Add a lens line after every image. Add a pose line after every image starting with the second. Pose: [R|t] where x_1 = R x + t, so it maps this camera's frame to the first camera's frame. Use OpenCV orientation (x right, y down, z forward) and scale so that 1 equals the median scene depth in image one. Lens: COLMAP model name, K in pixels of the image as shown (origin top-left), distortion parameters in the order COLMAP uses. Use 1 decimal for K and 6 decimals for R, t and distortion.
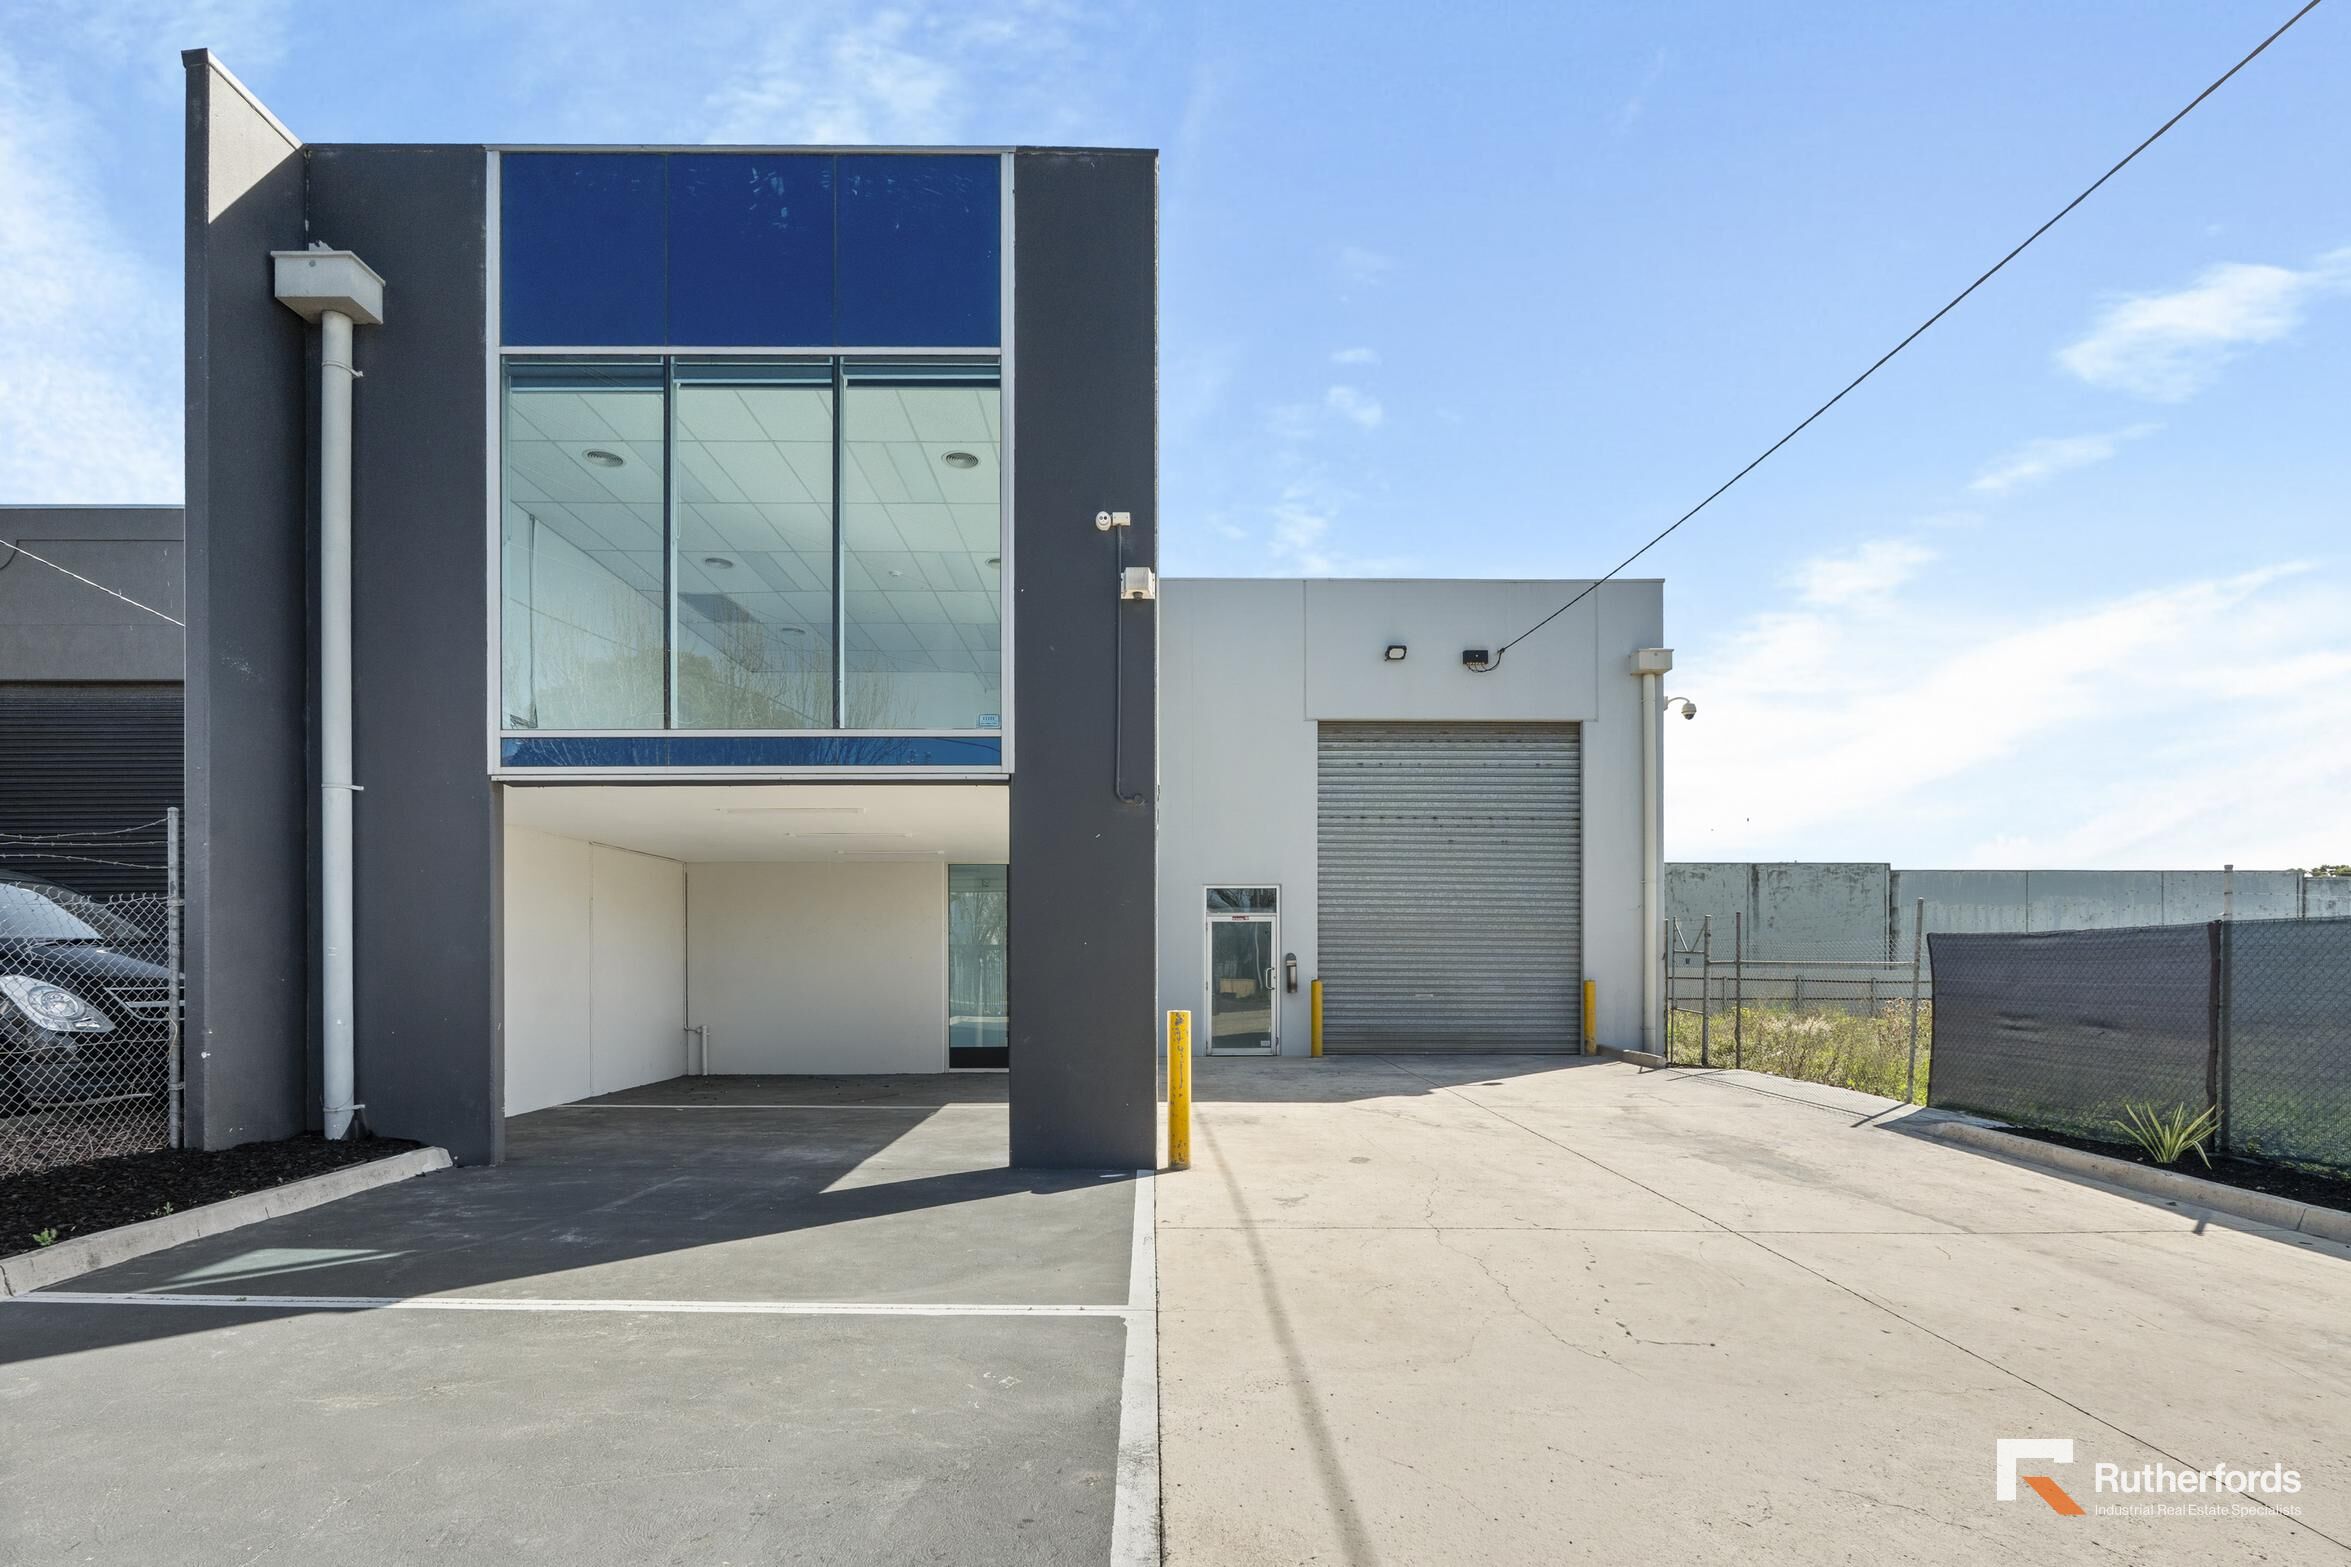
lens RADIAL K [[1071.3, 0, 1150.6], [0, 1071.3, 959.8], [0, 0, 1]] dist [0.000634, 0.000124]
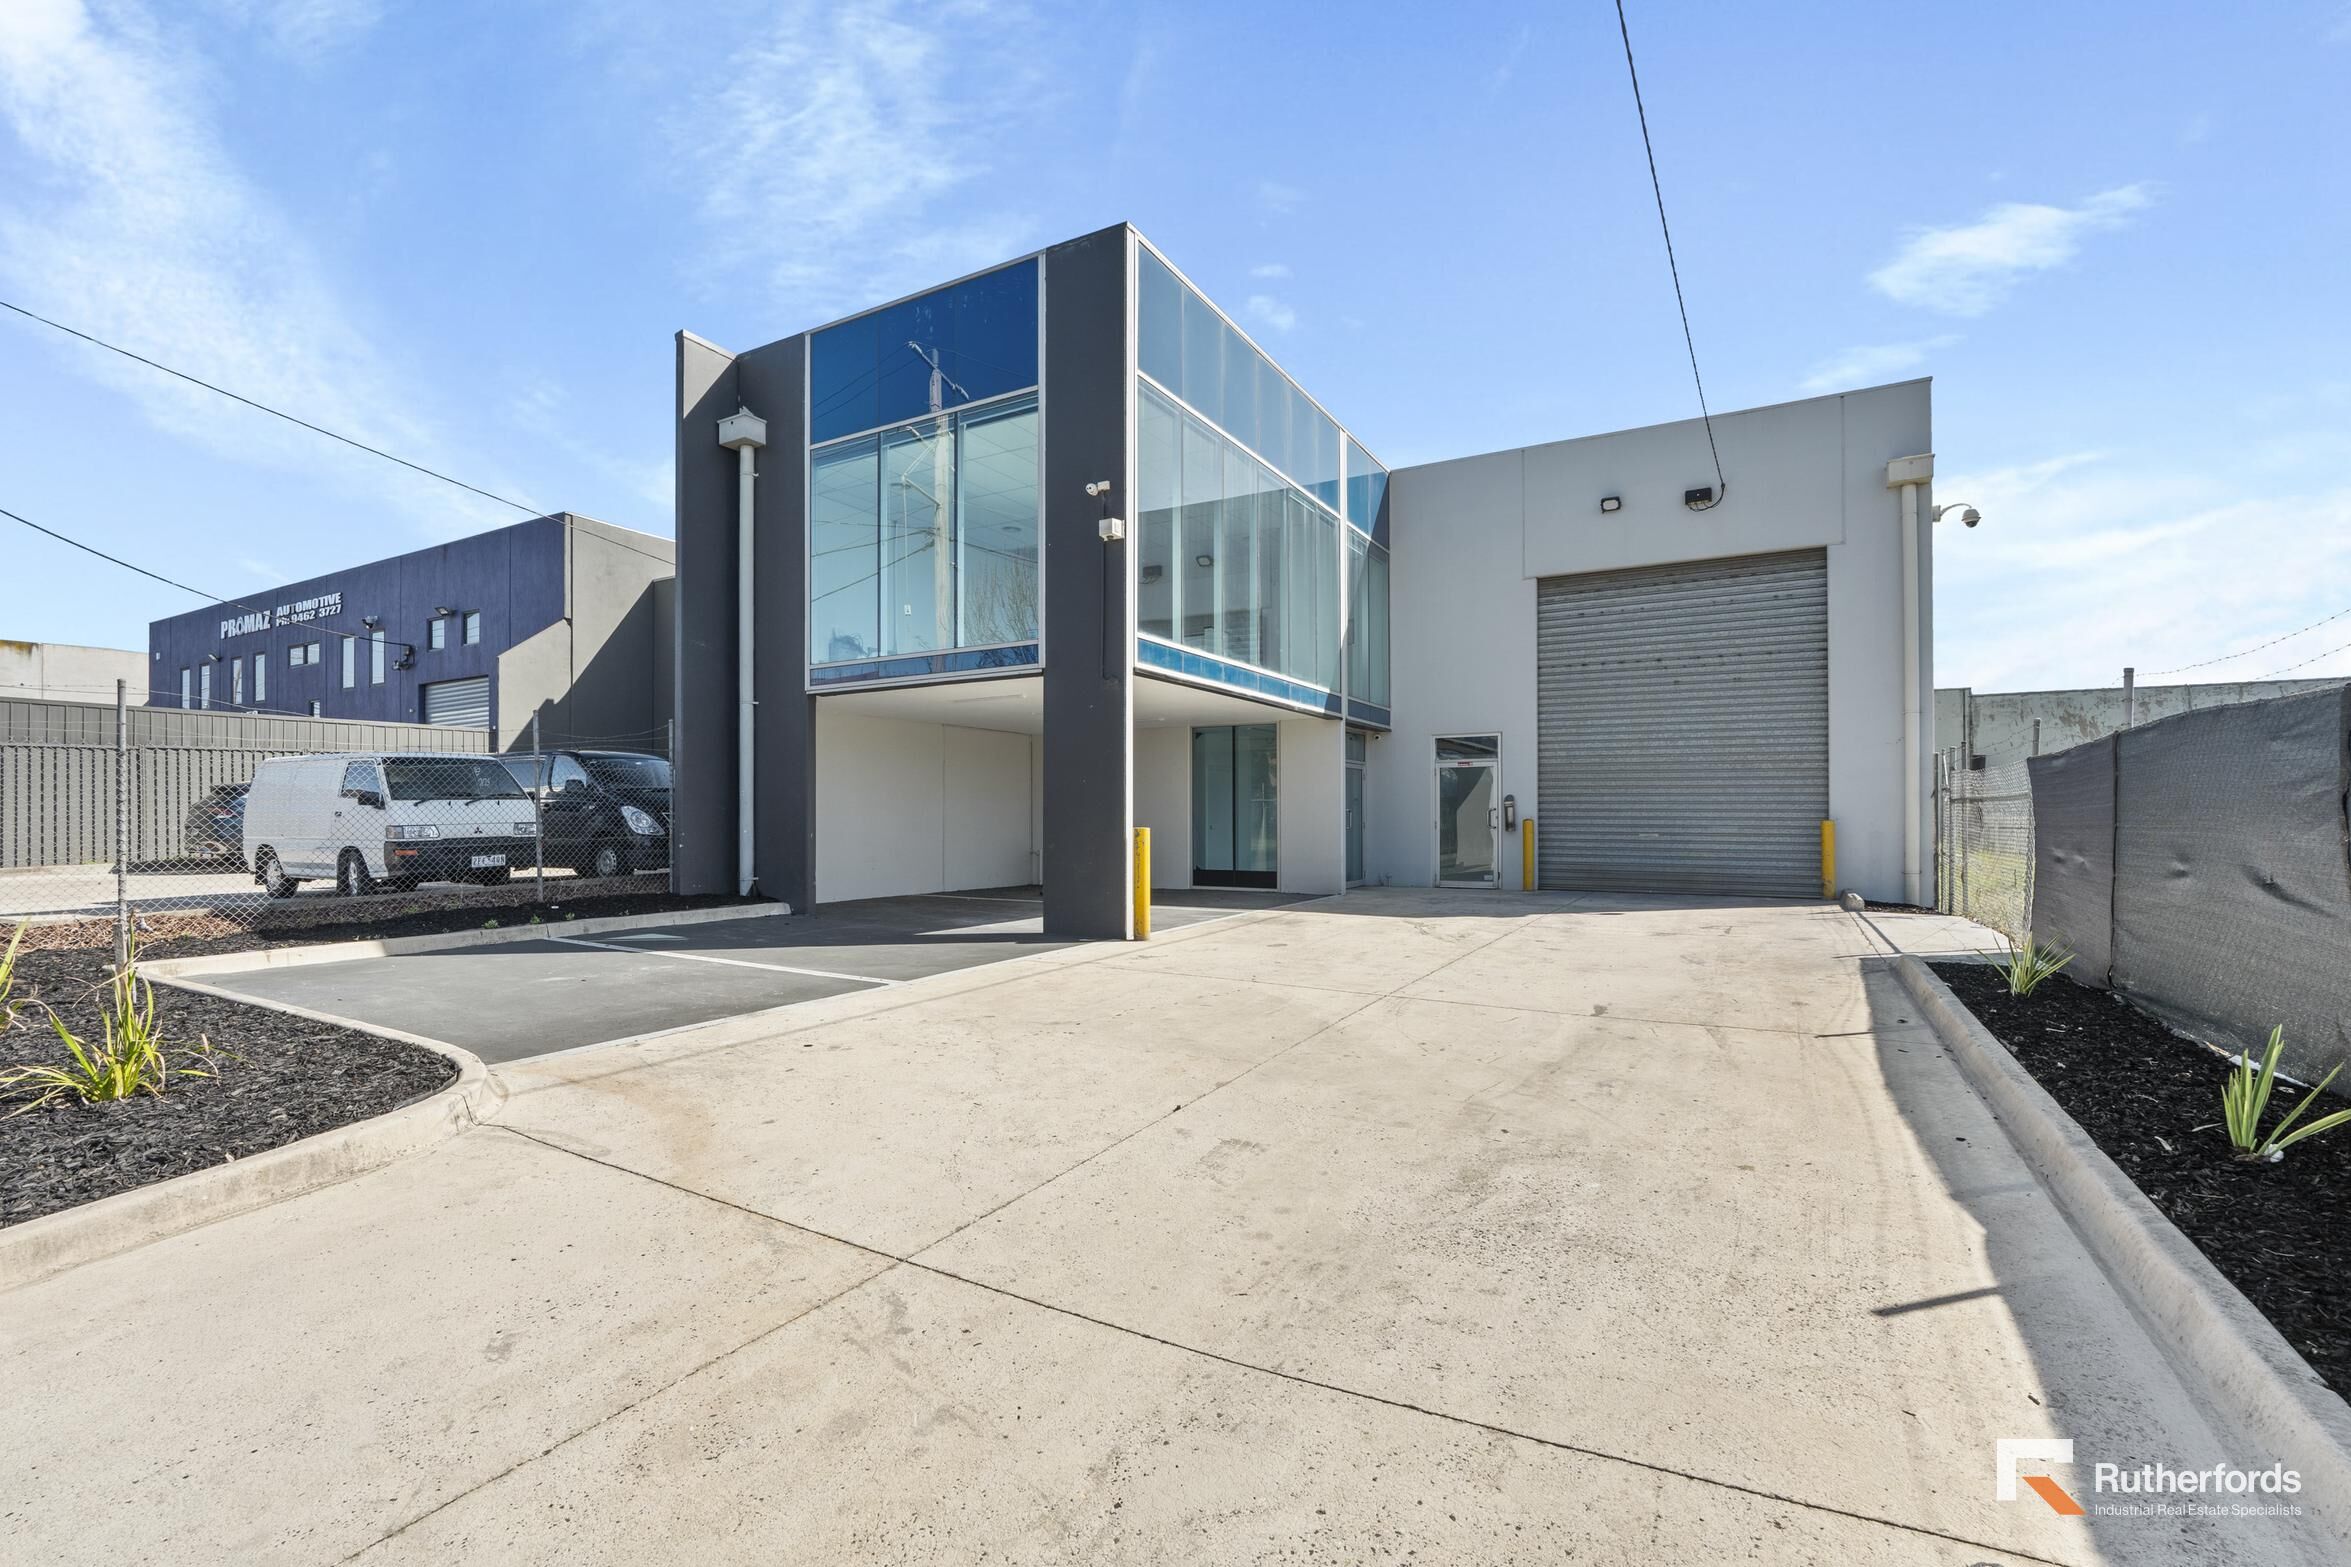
lens RADIAL K [[1024.1, 0, 1181.3], [0, 1024.1, 815.8], [0, 0, 1]] dist [-0.000462, 0.000014]
pose [[0.865455, -0.002403, -0.500980, 0.732840], [0.001207, 0.999996, -0.002711, 0.035309], [0.500985, 0.001742, 0.865454, -0.135596]]
